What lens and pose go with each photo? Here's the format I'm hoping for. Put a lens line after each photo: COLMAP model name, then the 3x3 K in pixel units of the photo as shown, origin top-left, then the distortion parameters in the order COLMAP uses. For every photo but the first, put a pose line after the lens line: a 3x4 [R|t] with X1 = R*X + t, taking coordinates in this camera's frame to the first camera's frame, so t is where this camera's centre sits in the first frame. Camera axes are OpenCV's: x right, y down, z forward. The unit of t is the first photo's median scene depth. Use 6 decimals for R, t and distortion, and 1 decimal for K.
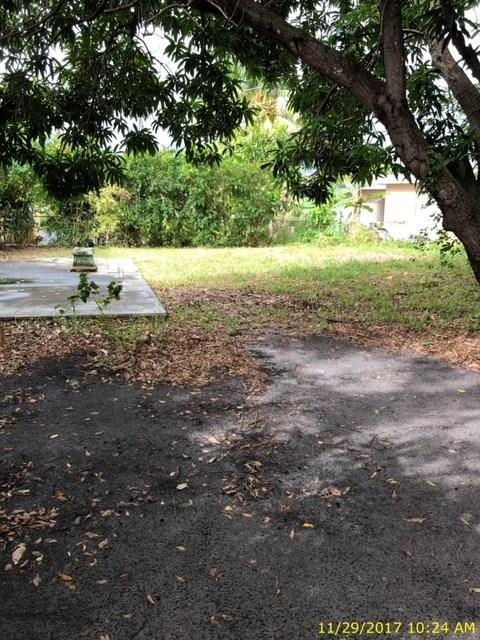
lens RADIAL K [[521.9, 0, 243.7], [0, 521.9, 320.8], [0, 0, 1]] dist [0.018792, -0.016333]
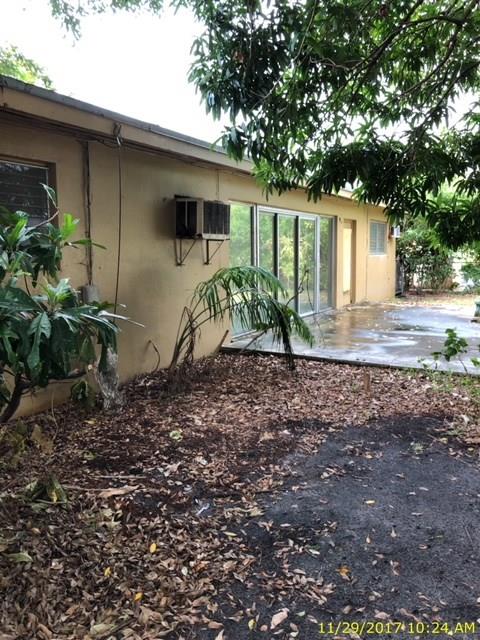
lens RADIAL K [[521.9, 0, 239.9], [0, 521.9, 320.8], [0, 0, 1]] dist [0.018792, -0.016333]
pose [[0.705294, 0.063894, -0.706030, 0.077878], [-0.121476, 0.992092, -0.031568, -0.029971], [0.698430, 0.108031, 0.707478, 0.086261]]
